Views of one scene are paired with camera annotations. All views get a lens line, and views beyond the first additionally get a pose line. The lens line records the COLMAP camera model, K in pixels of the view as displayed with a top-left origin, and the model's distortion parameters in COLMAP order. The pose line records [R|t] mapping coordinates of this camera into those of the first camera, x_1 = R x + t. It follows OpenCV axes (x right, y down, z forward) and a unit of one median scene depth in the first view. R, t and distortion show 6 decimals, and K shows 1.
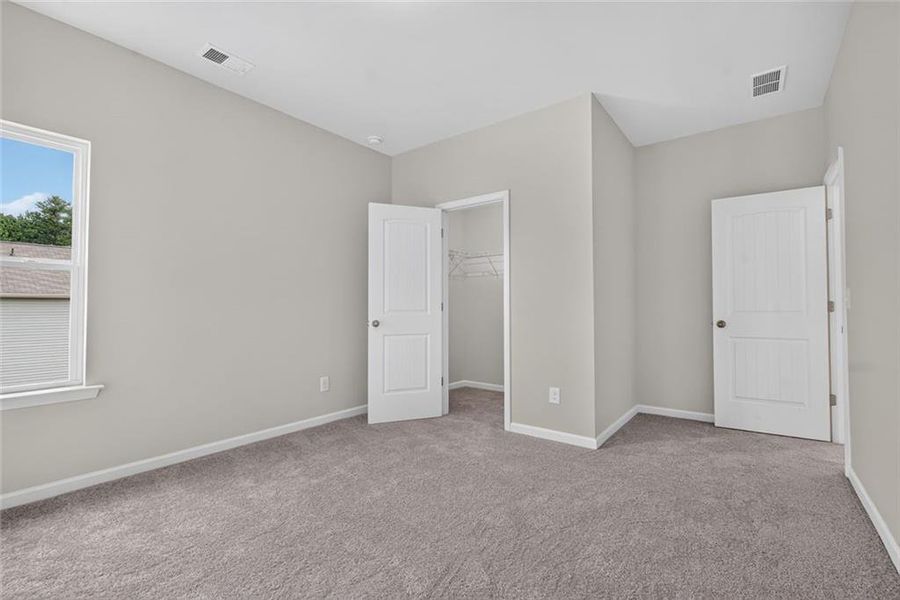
lens RADIAL K [[394.3, 0, 448.5], [0, 394.3, 298.5], [0, 0, 1]] dist [0.001243, -0.005200]
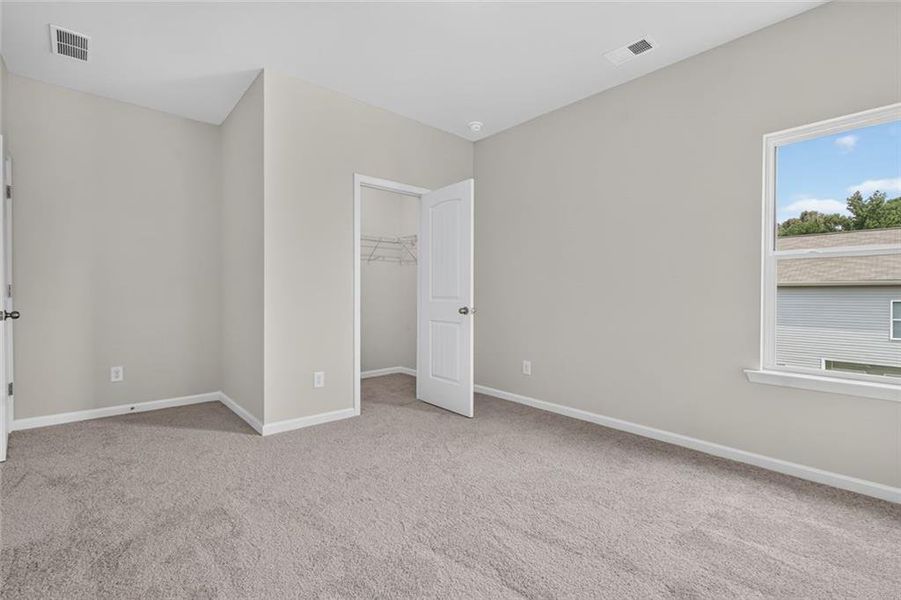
lens RADIAL K [[402.5, 0, 448.4], [0, 402.5, 300.9], [0, 0, 1]] dist [0.002151, -0.001070]
pose [[-0.192875, 0.015678, -0.981098, 1.017356], [0.017408, 0.999770, 0.012554, 0.029764], [0.981069, -0.014658, -0.193103, 1.319832]]
